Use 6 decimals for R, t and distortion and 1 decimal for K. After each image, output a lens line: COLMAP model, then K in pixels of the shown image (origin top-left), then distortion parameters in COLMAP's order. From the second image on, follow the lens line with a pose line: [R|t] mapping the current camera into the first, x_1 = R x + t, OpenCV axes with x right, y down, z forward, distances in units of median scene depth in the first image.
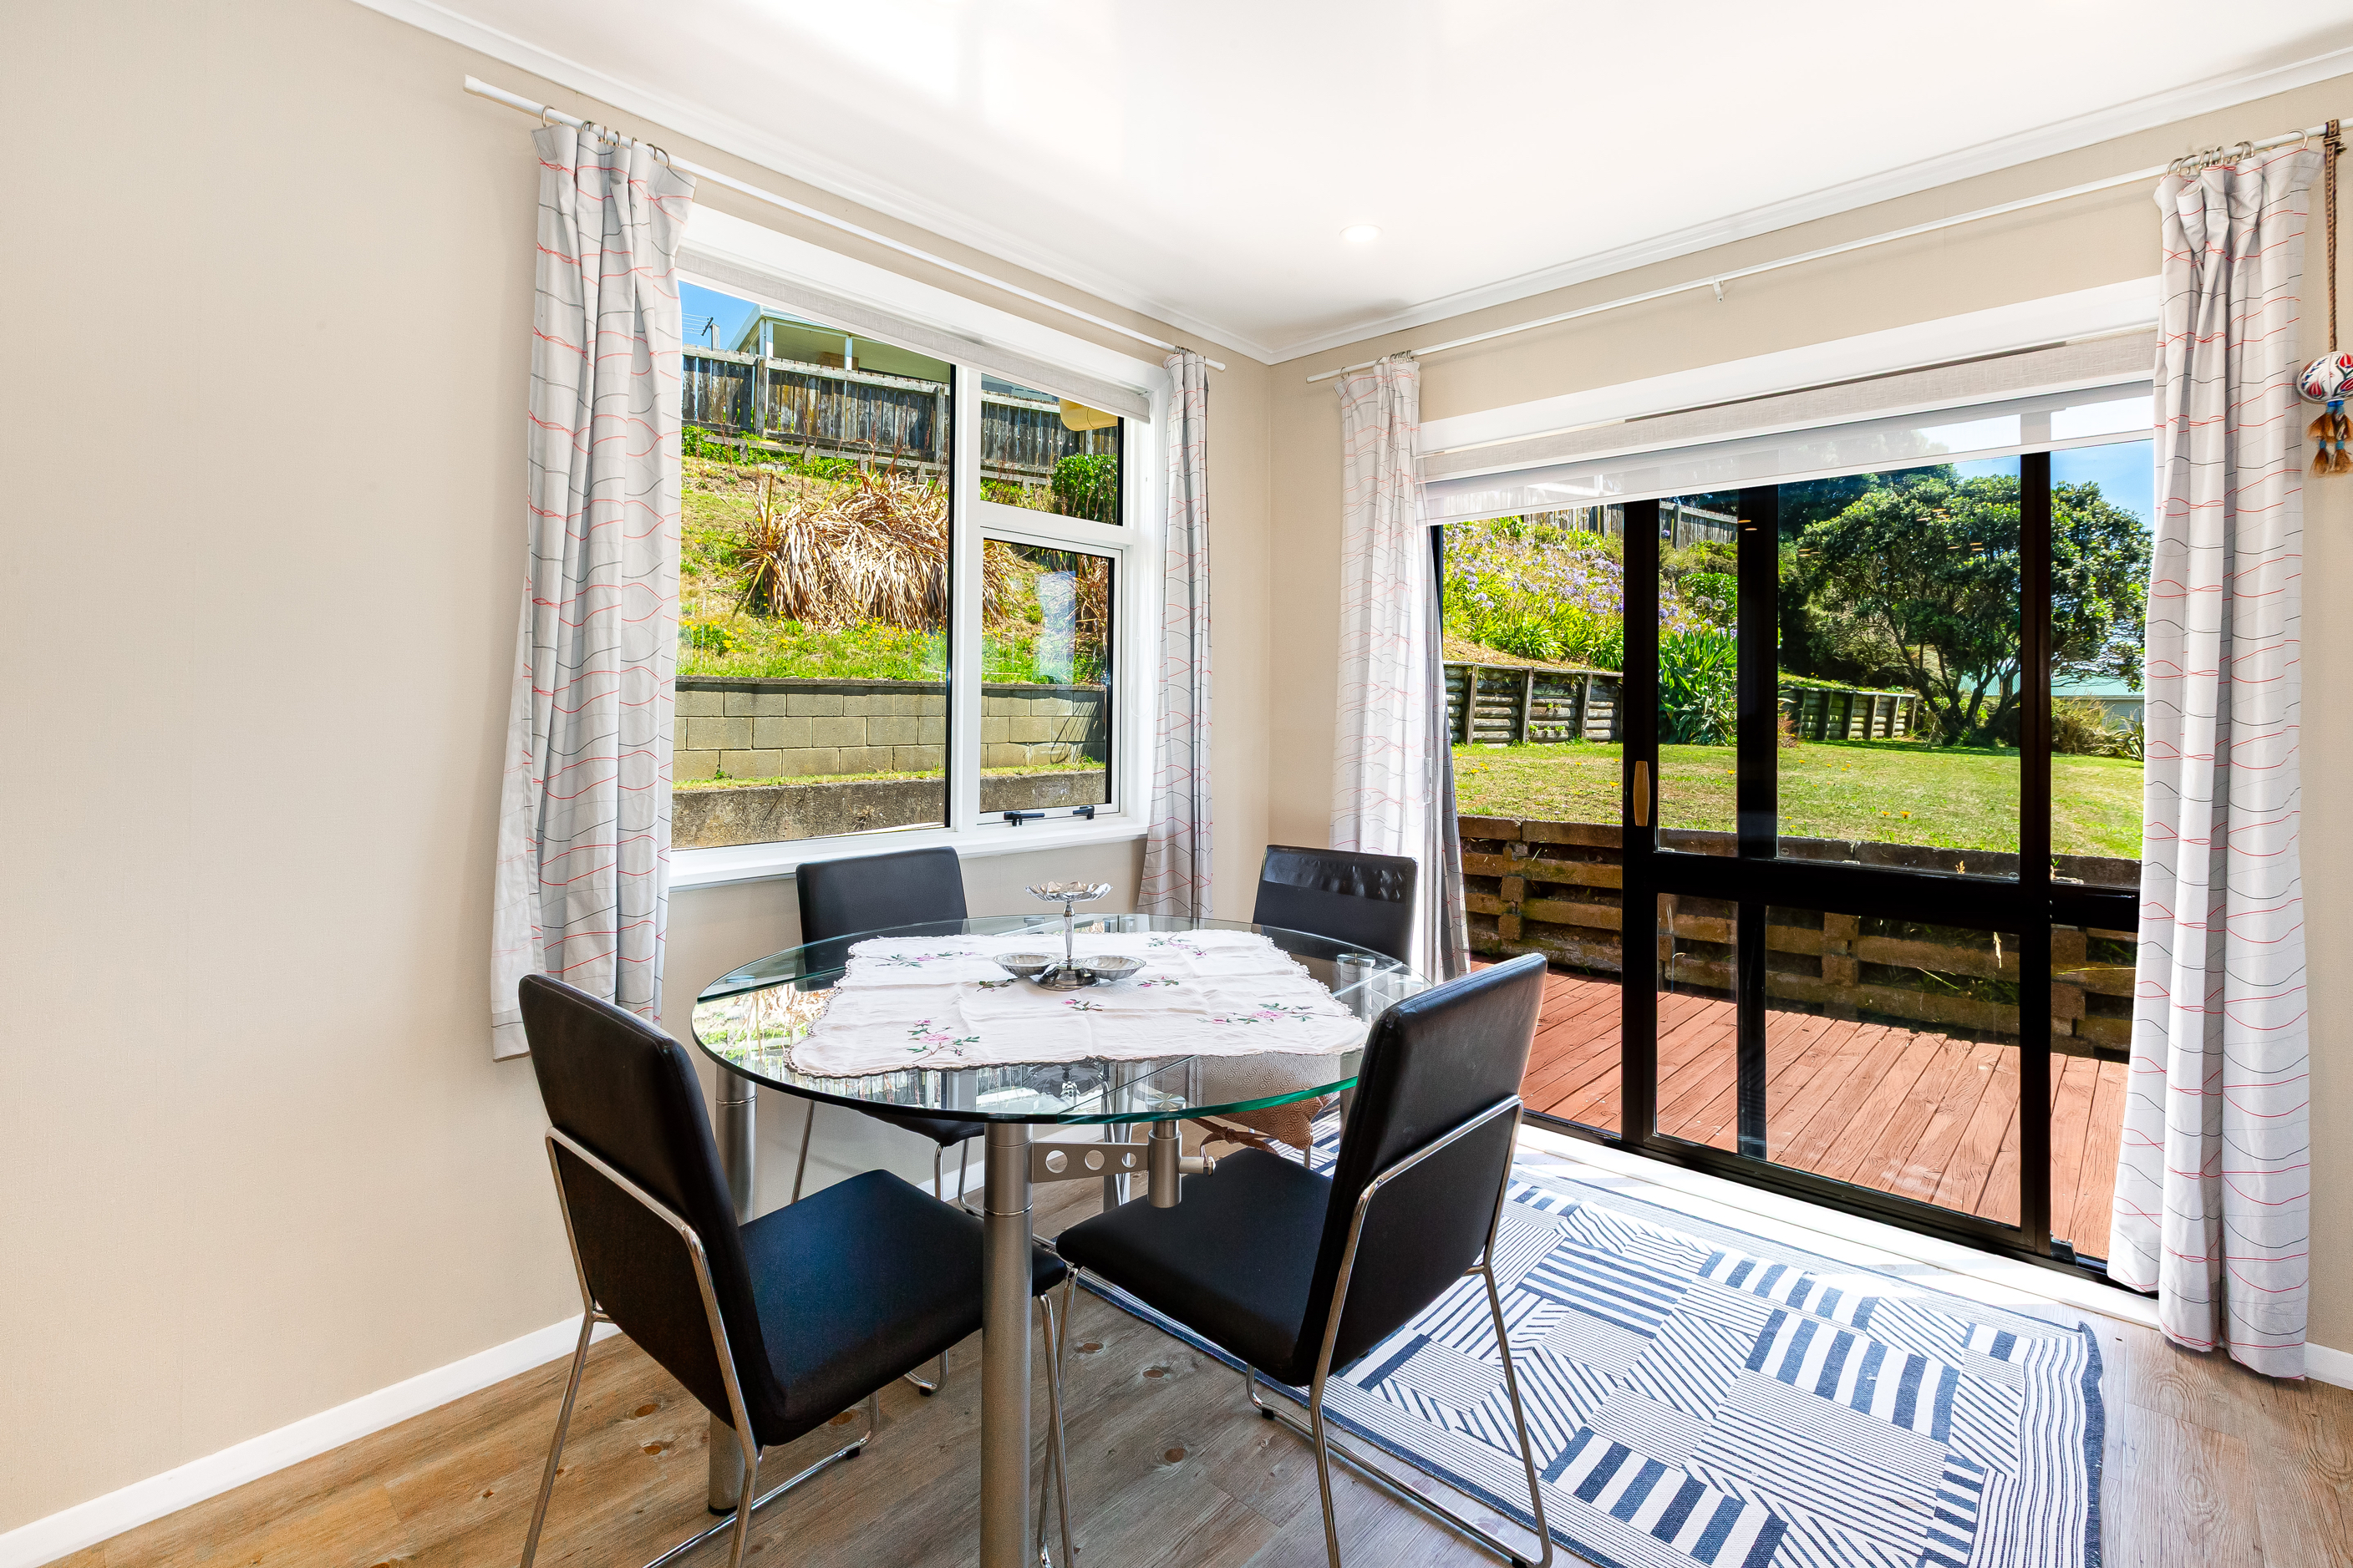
lens RADIAL K [[1077.0, 0, 1178.0], [0, 1077.0, 714.3], [0, 0, 1]] dist [-0.001453, 0.000225]
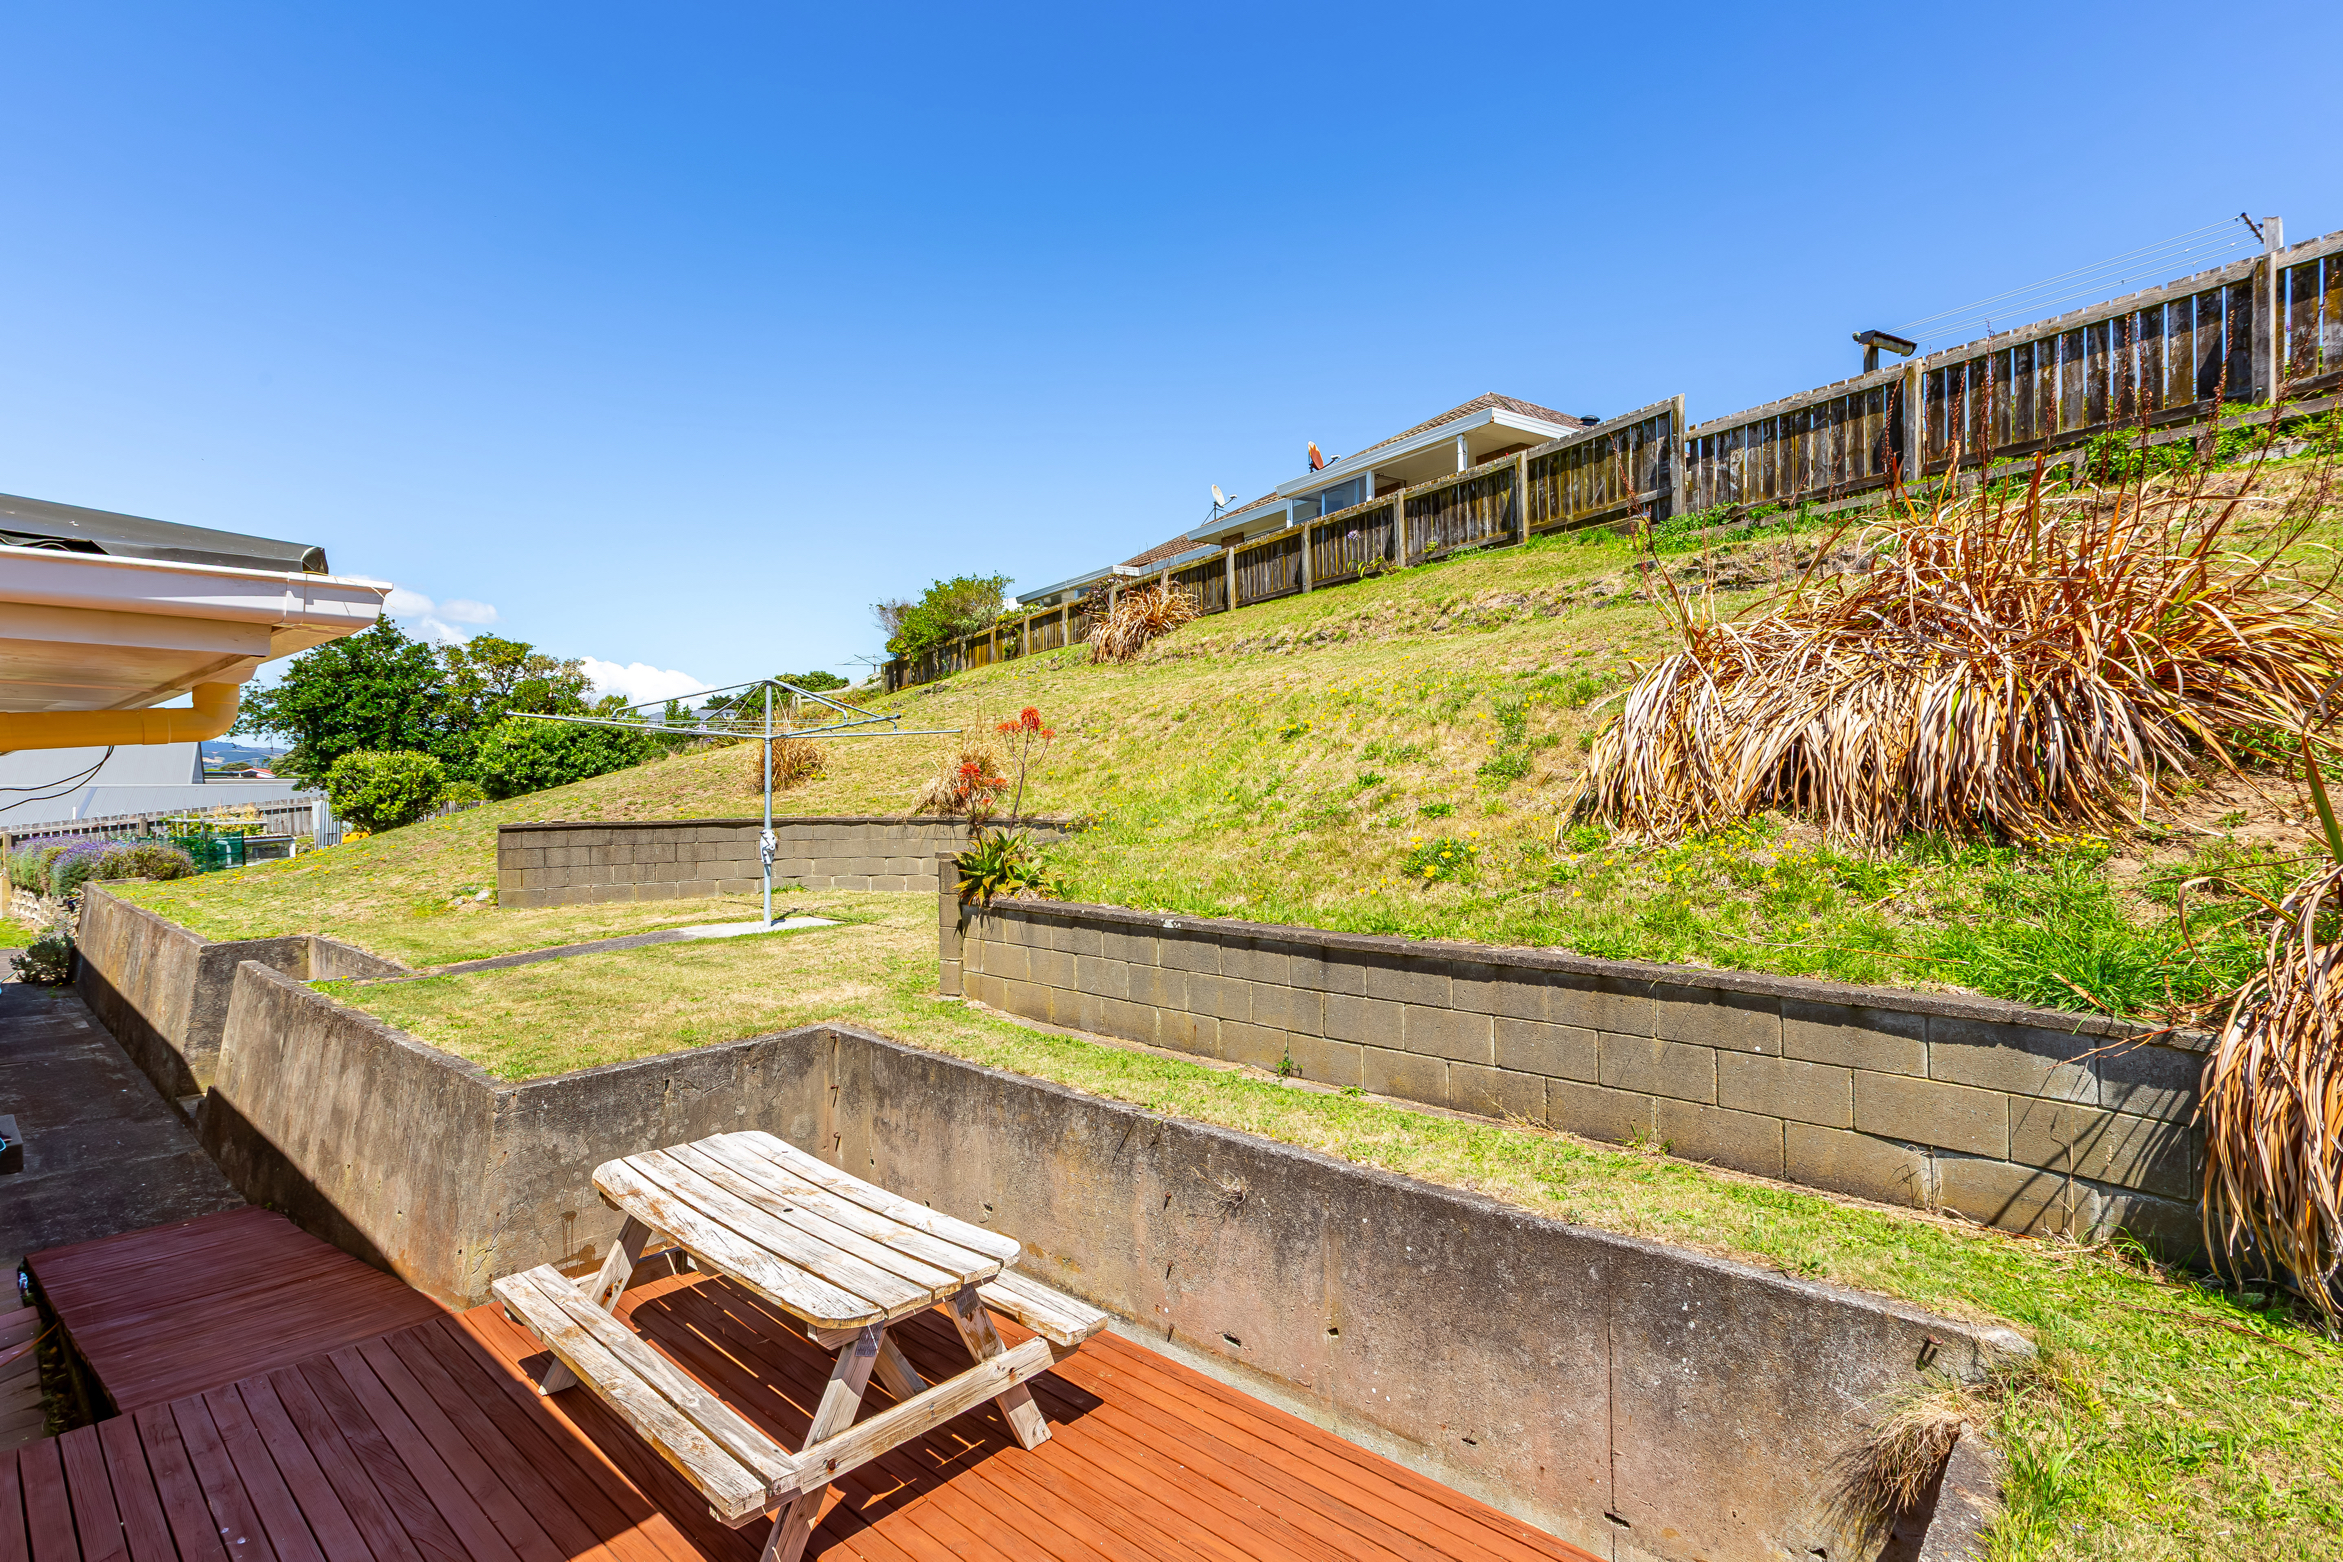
lens RADIAL K [[1097.5, 0, 1171.5], [0, 1097.5, 781.0], [0, 0, 1]] dist [0.002221, -0.000189]
pose [[0.007066, -0.003408, -0.999969, 0.338819], [0.007313, 0.999968, -0.003357, -0.139283], [0.999948, -0.007289, 0.007091, 0.908827]]
